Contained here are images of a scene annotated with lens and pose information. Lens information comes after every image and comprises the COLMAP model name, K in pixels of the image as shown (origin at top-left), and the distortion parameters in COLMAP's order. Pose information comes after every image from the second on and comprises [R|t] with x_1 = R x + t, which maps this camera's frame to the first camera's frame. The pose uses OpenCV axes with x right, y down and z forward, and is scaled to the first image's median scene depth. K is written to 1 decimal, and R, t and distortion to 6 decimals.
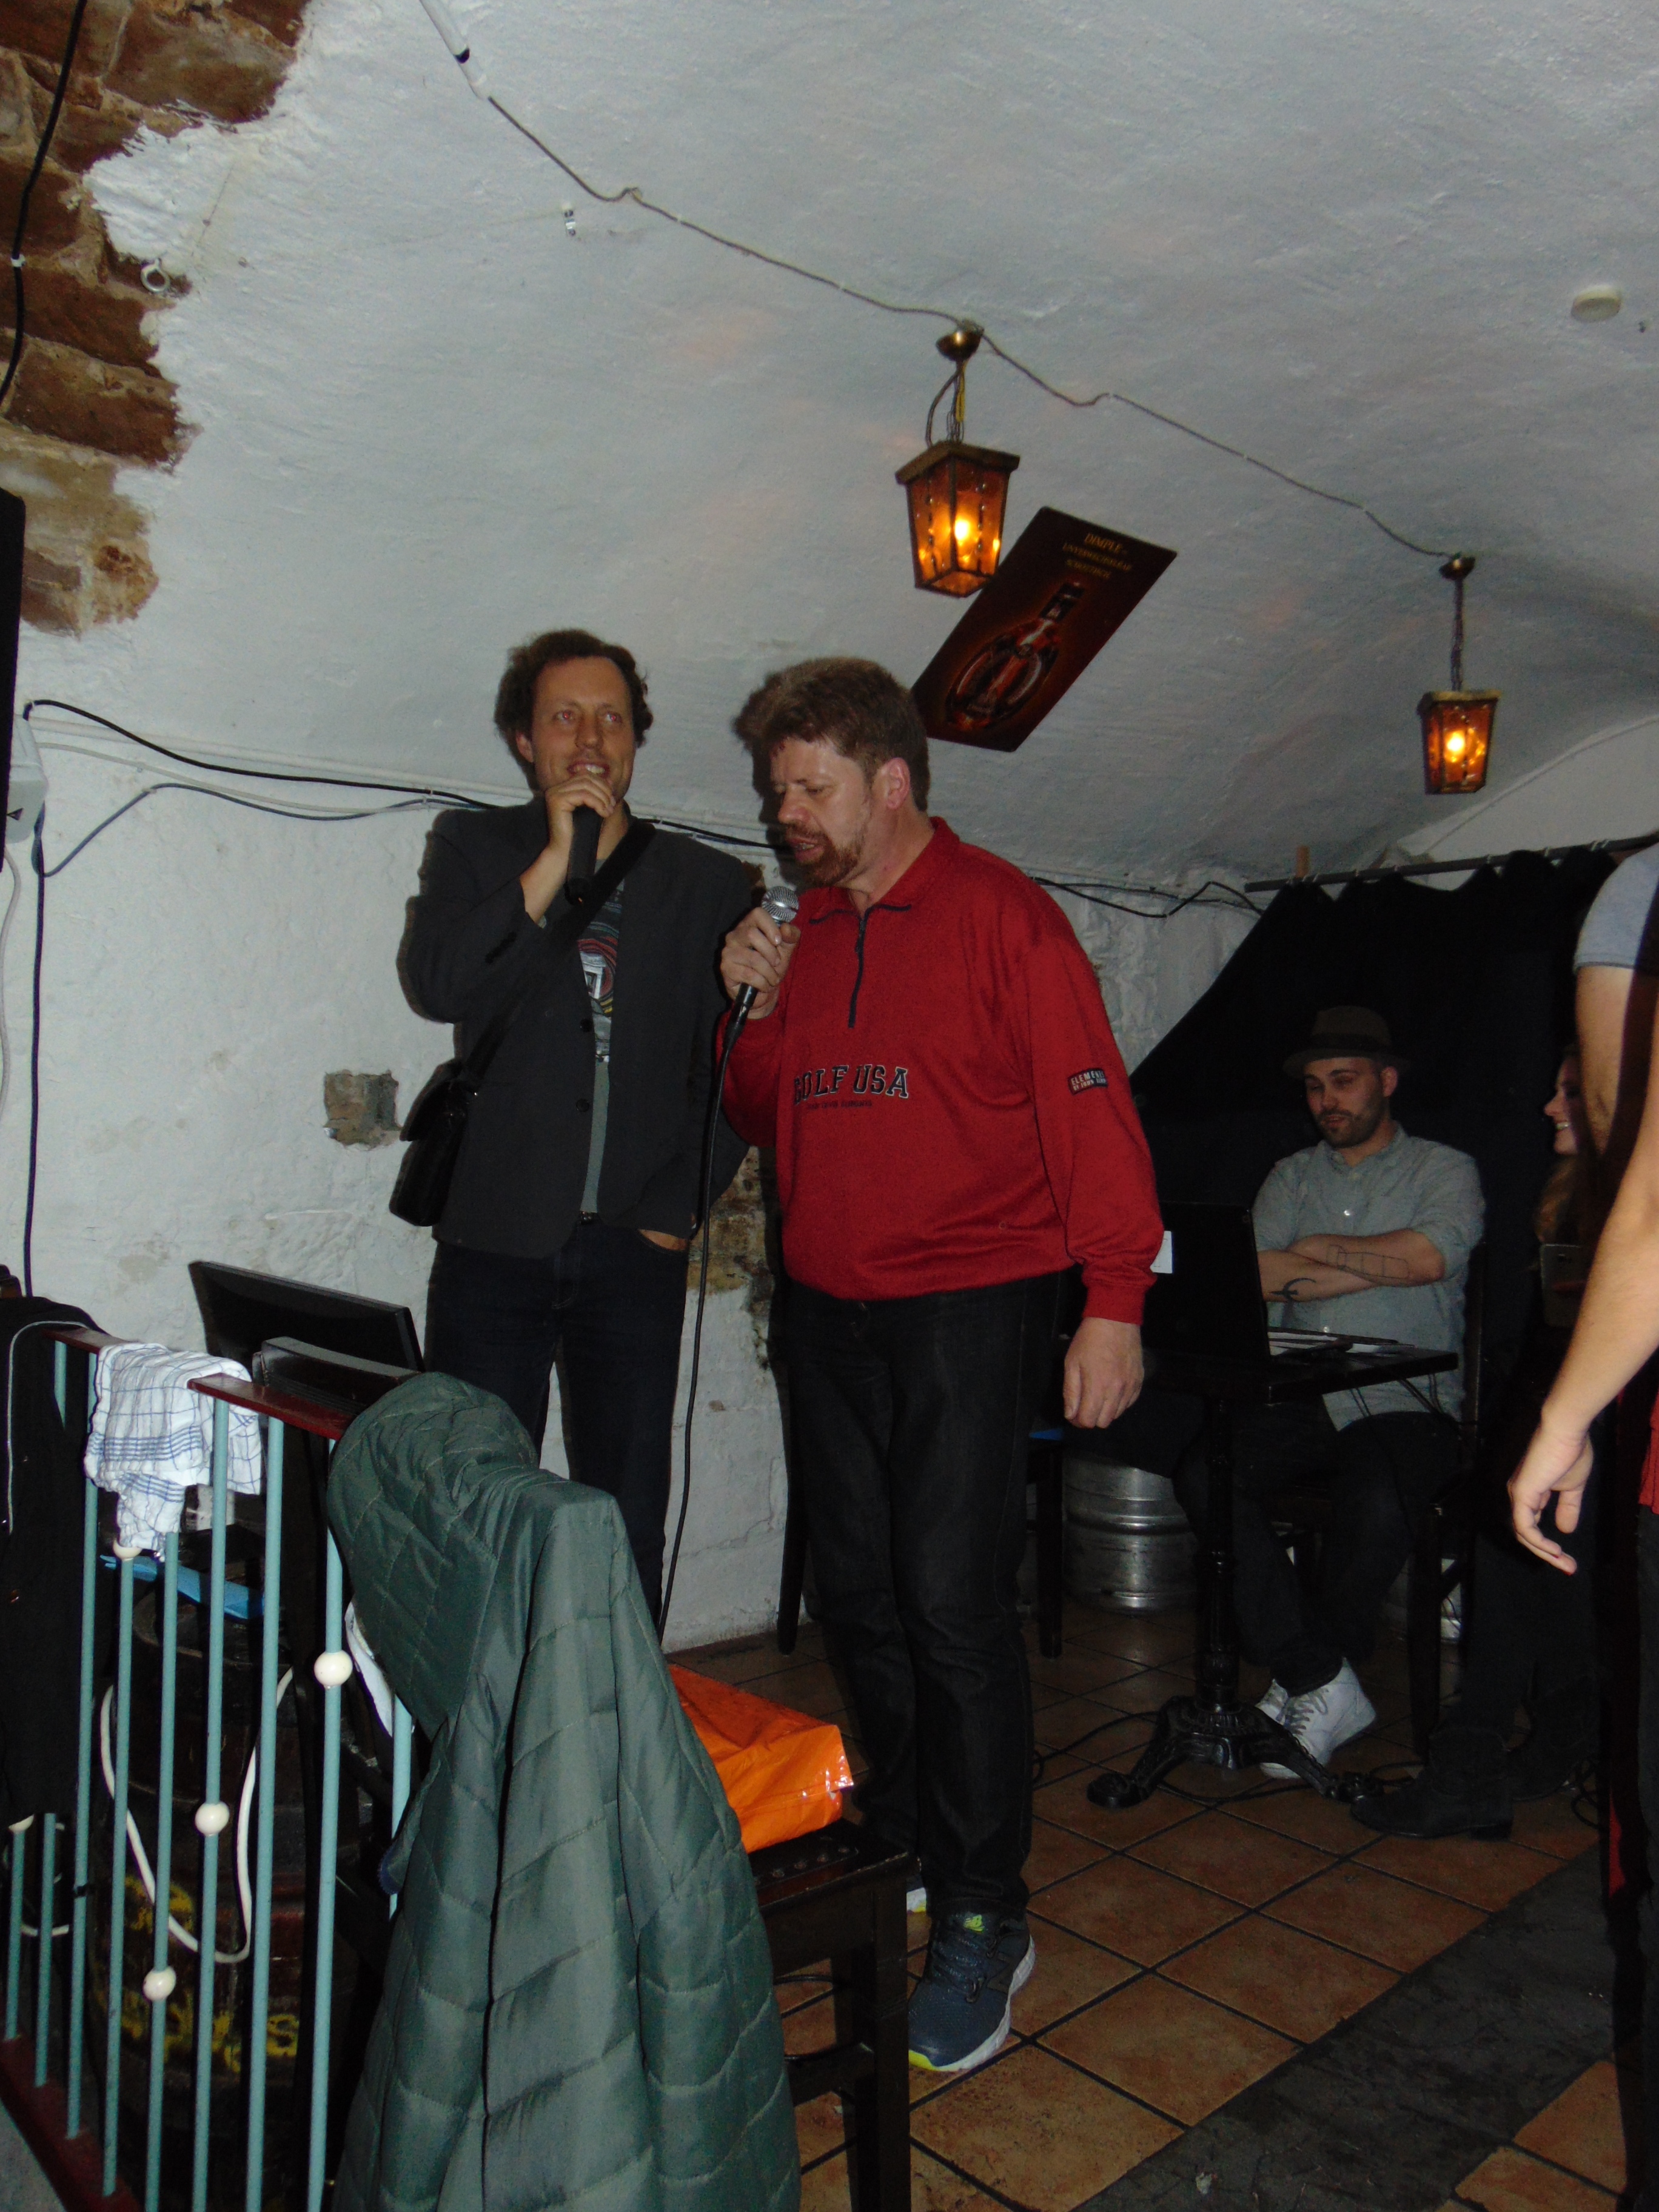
lens RADIAL K [[1625.8, 0, 850.6], [0, 1625.8, 1110.7], [0, 0, 1]] dist [-0.008210, 0.020003]
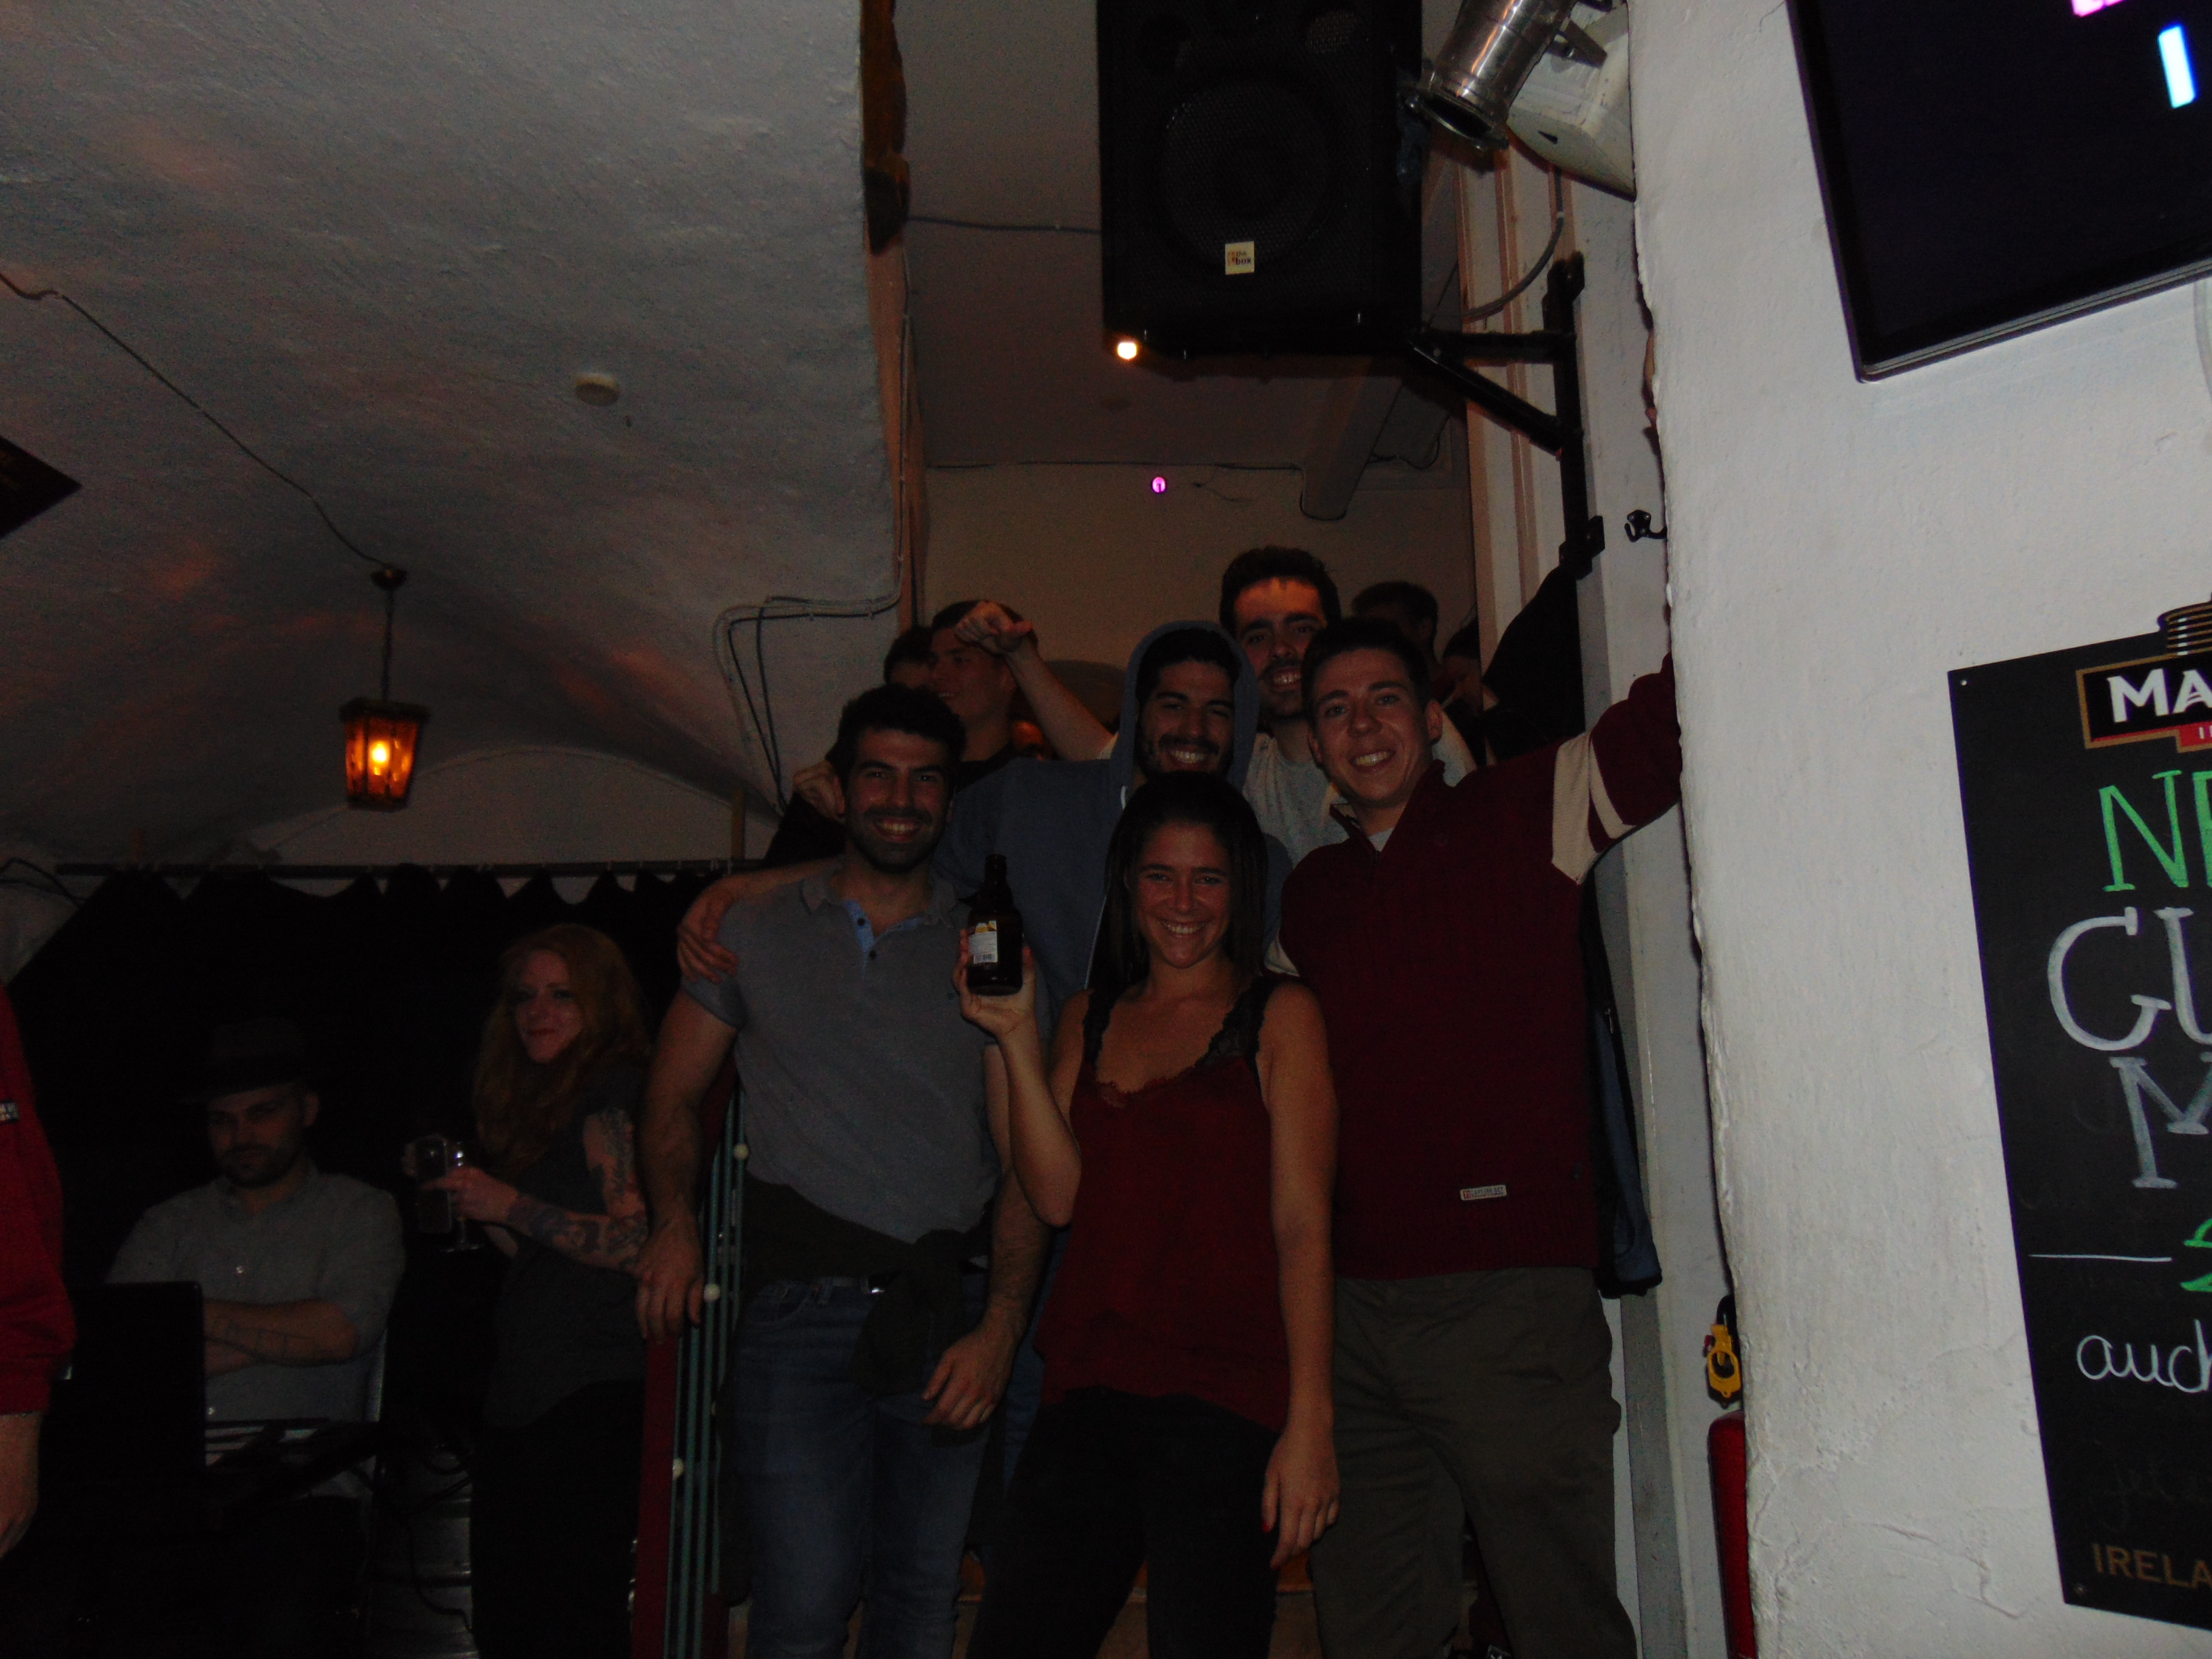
lens RADIAL K [[1625.8, 0, 1108.8], [0, 1625.8, 820.1], [0, 0, 1]] dist [-0.008210, 0.020003]
pose [[0.631804, 0.121419, 0.765559, -0.091147], [0.013261, 0.985817, -0.167296, -0.020290], [-0.775015, 0.115851, 0.621233, 0.072453]]
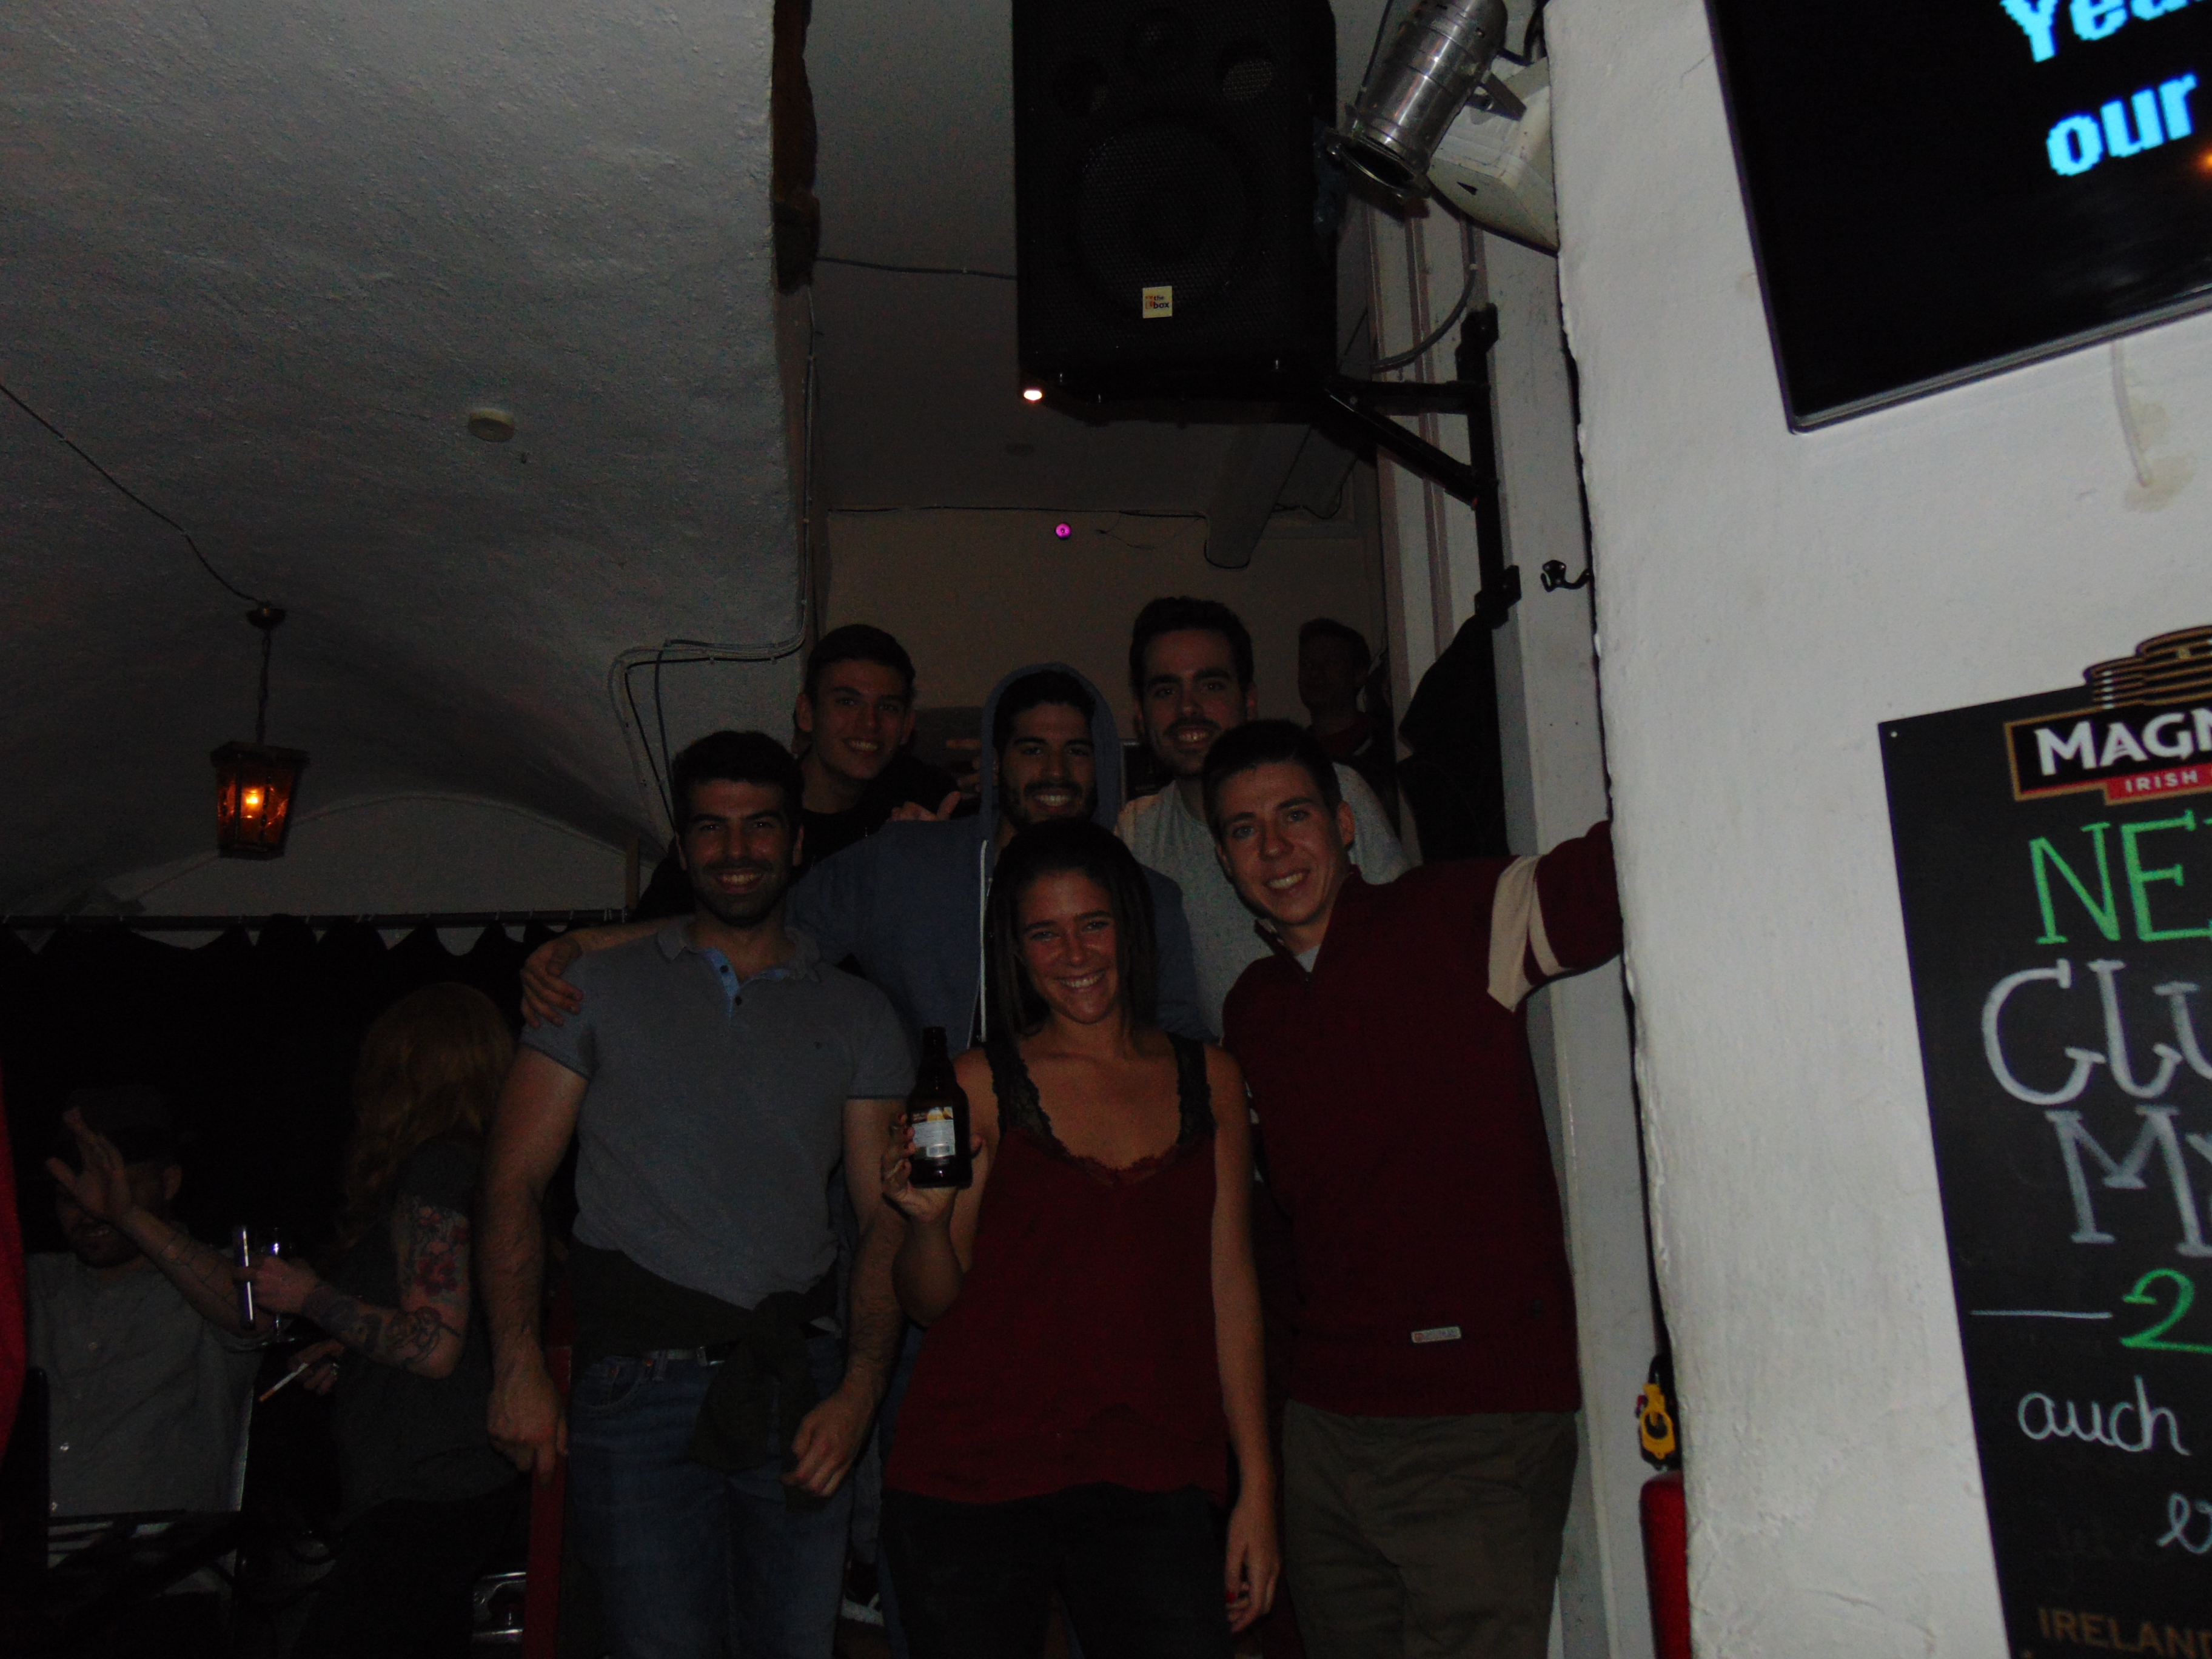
lens RADIAL K [[1625.8, 0, 1110.9], [0, 1625.8, 818.8], [0, 0, 1]] dist [-0.008210, 0.020003]
pose [[0.580880, 0.144022, 0.801147, -0.085126], [0.024976, 0.980606, -0.194392, -0.024405], [-0.813606, 0.132928, 0.566017, 0.086569]]
